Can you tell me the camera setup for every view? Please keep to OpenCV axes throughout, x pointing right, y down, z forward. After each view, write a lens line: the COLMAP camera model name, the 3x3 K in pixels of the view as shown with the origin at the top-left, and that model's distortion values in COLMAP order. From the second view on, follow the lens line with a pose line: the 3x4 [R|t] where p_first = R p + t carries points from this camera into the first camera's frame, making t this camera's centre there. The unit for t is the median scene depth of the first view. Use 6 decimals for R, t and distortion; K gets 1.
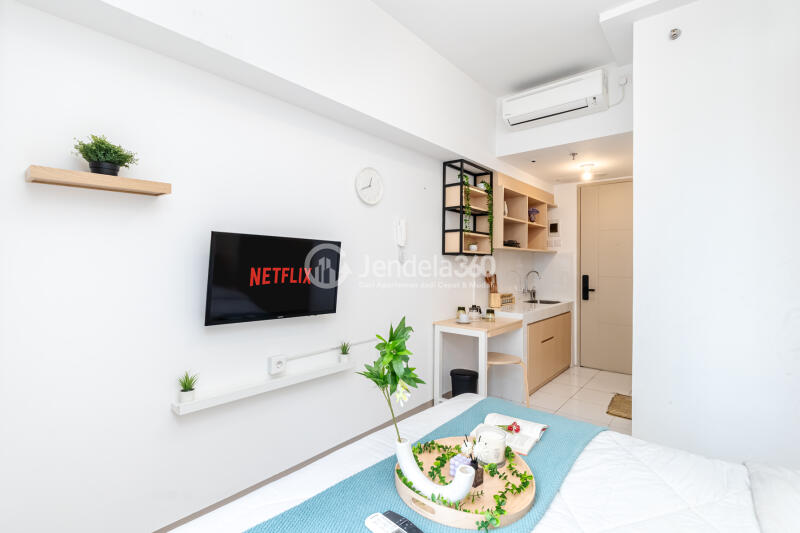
lens RADIAL K [[370.8, 0, 400.4], [0, 370.8, 268.1], [0, 0, 1]] dist [-0.000280, -0.000100]
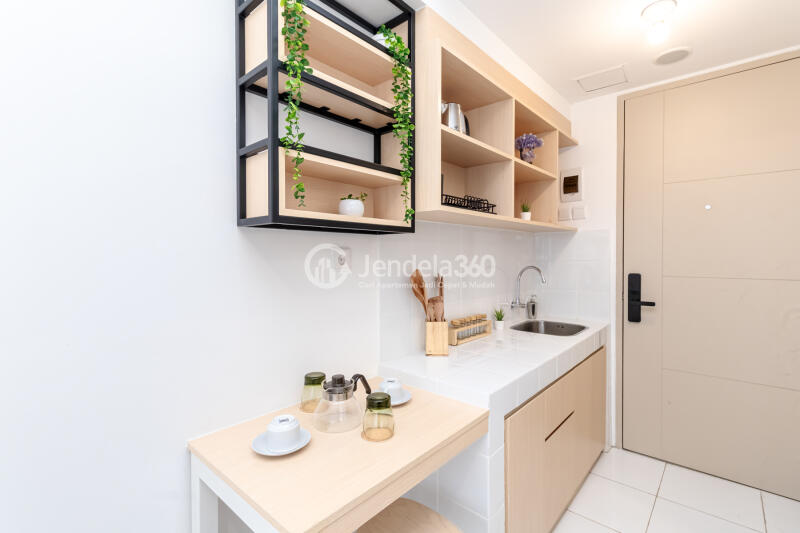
lens RADIAL K [[370.8, 0, 399.9], [0, 370.8, 261.0], [0, 0, 1]] dist [-0.000280, -0.000100]
pose [[0.999645, -0.004049, -0.026339, 0.197869], [0.004323, 0.999937, 0.010353, -0.005634], [0.026295, -0.010463, 0.999599, 0.501043]]
